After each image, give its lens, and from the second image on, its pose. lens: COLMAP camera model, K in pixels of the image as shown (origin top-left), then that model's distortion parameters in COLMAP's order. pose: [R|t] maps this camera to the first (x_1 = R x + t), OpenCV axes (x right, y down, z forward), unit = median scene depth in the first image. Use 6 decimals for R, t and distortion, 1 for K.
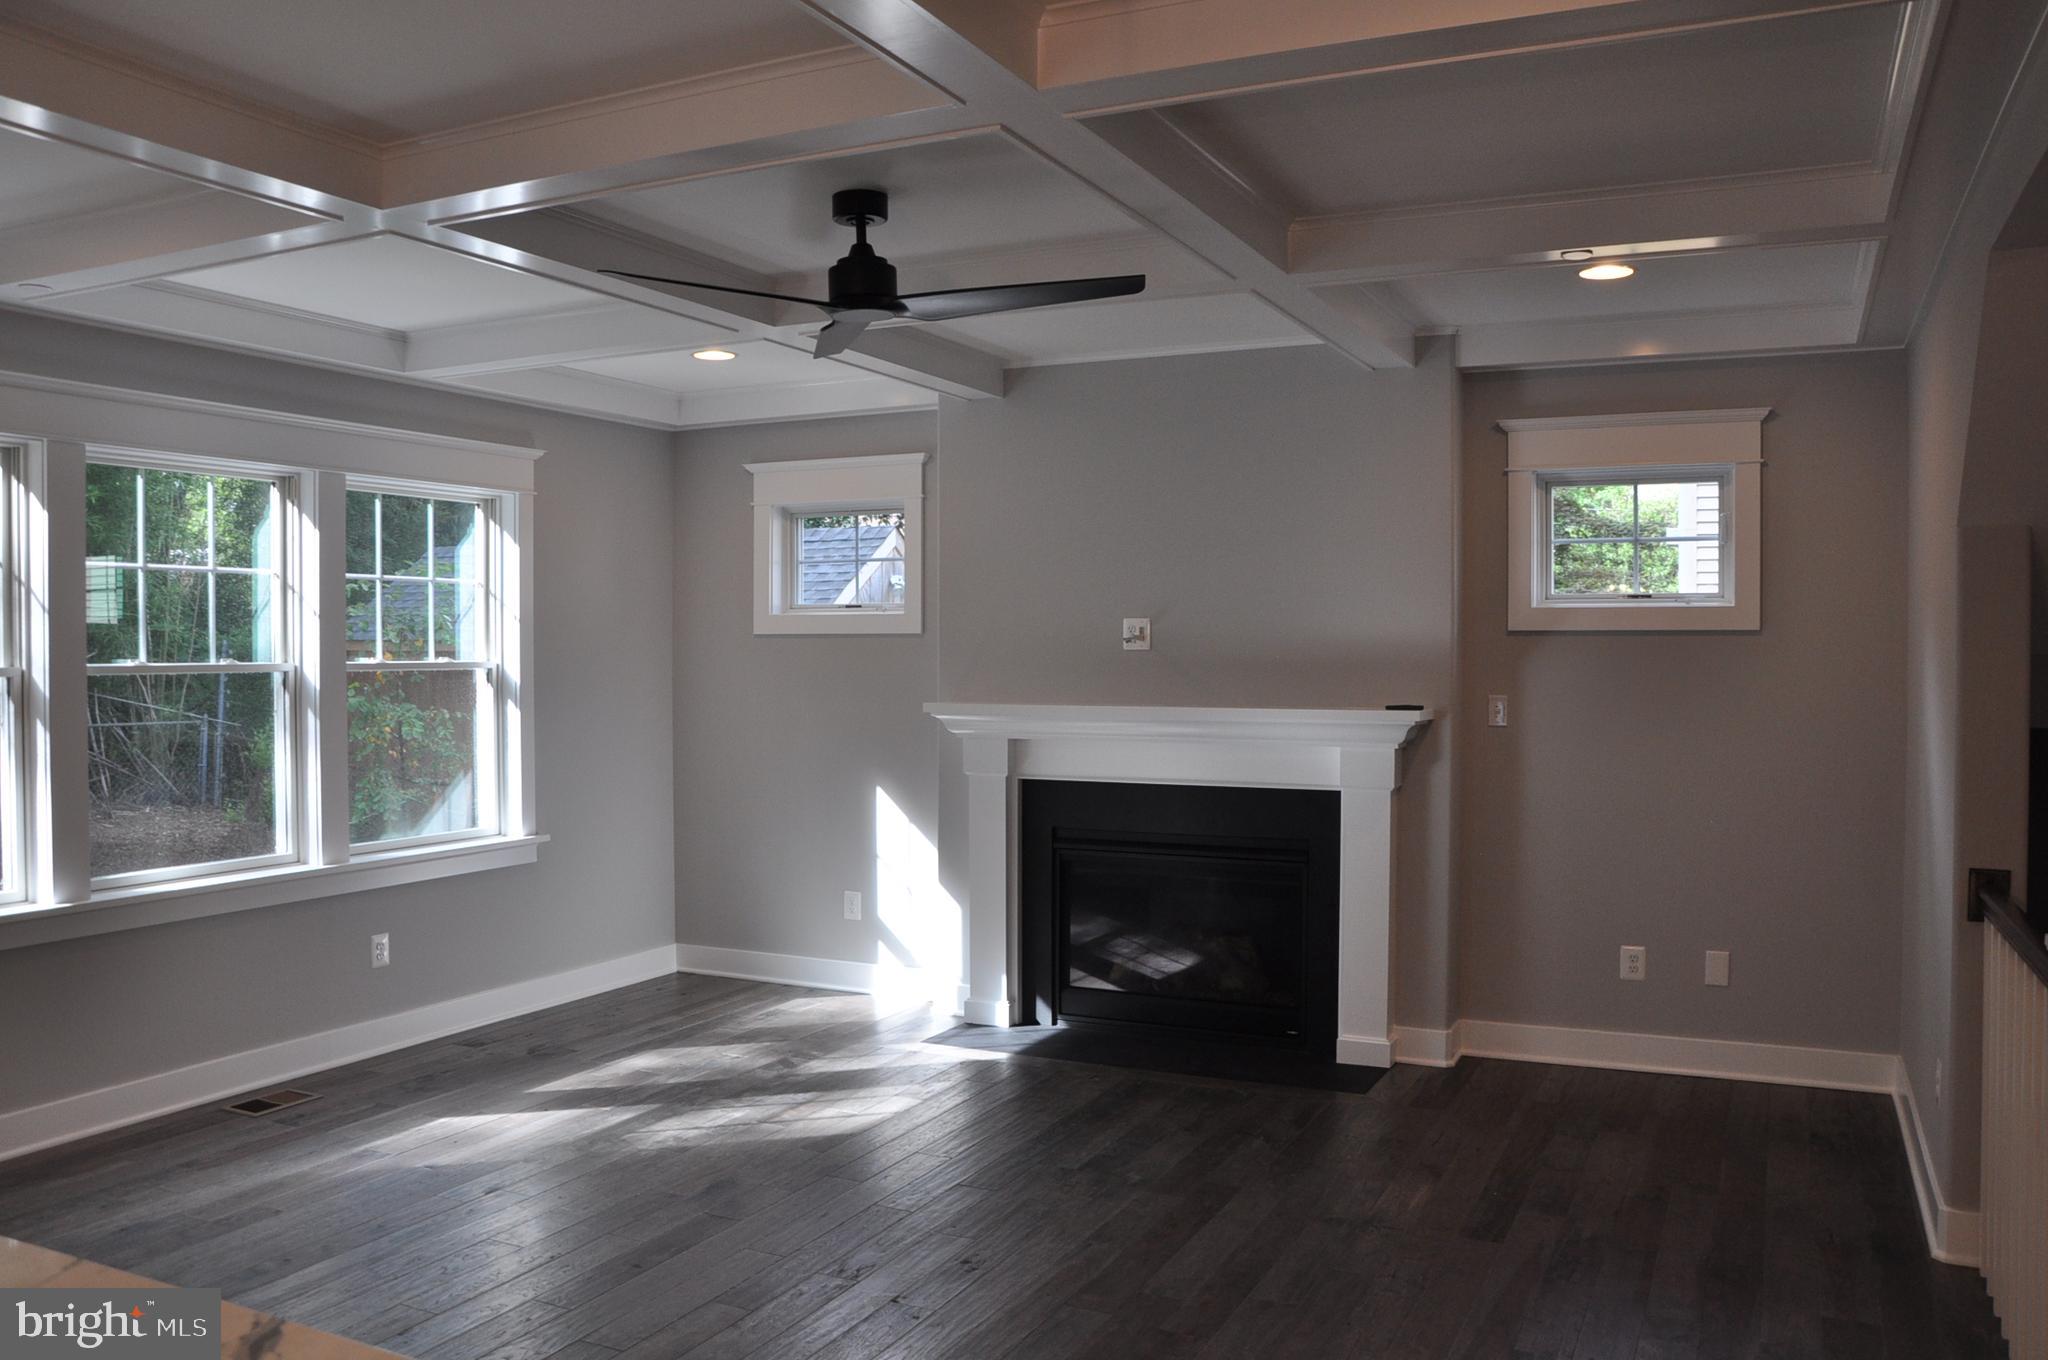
lens RADIAL K [[1603.6, 0, 1026.3], [0, 1603.6, 682.9], [0, 0, 1]] dist [-0.163317, 0.130983]
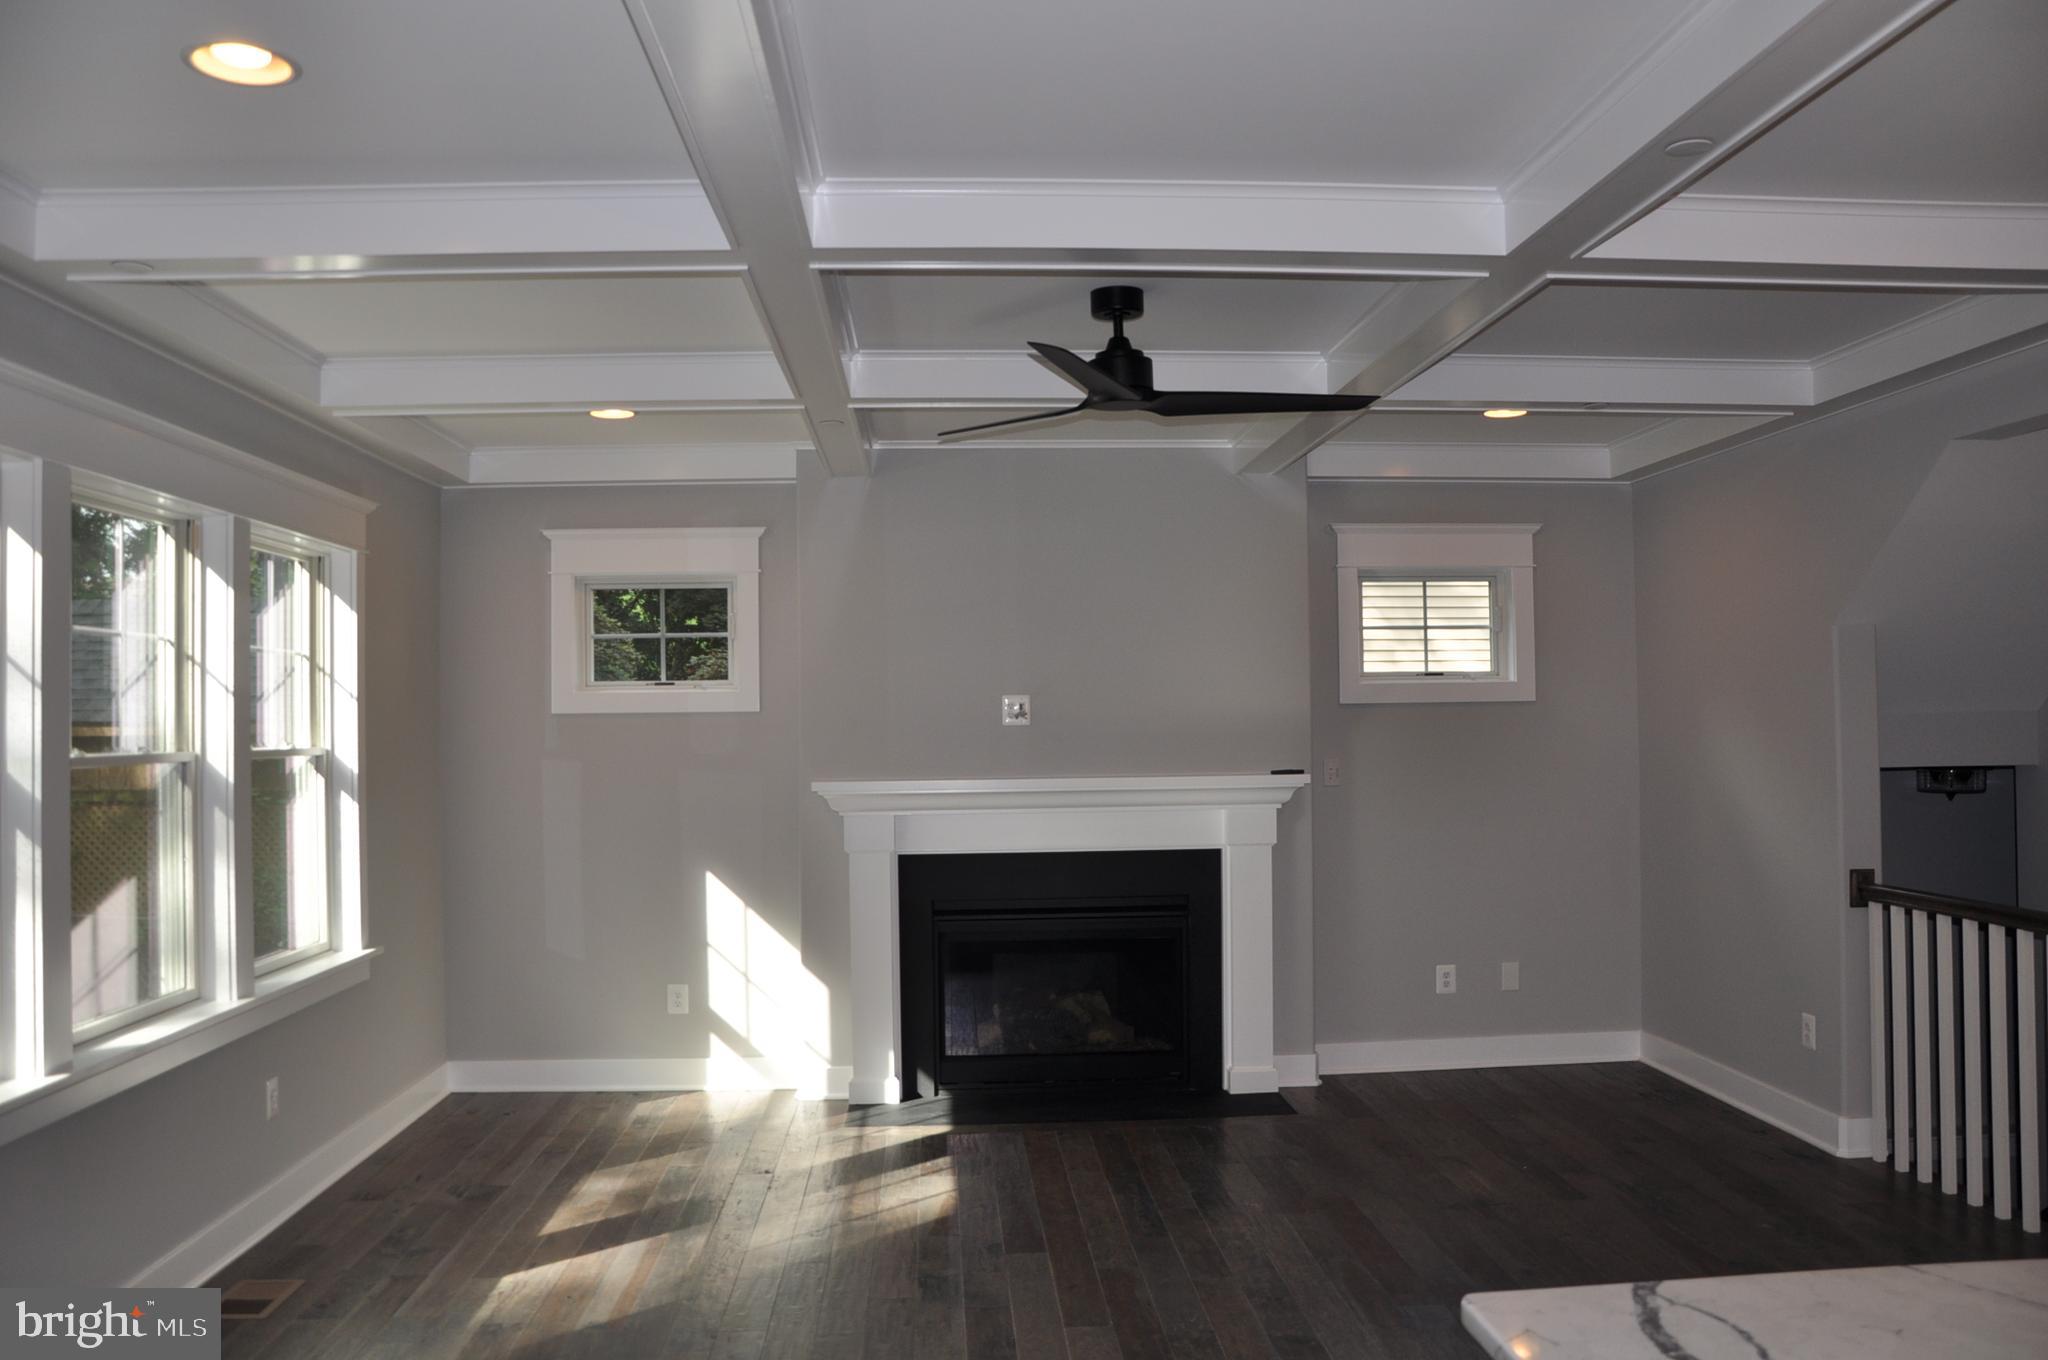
lens RADIAL K [[1603.6, 0, 1026.3], [0, 1603.6, 682.9], [0, 0, 1]] dist [-0.163317, 0.130983]
pose [[0.874971, 0.000178, 0.484175, -0.471056], [0.023624, 0.998793, -0.043058, -0.003312], [-0.483599, 0.049112, 0.873911, 0.086164]]
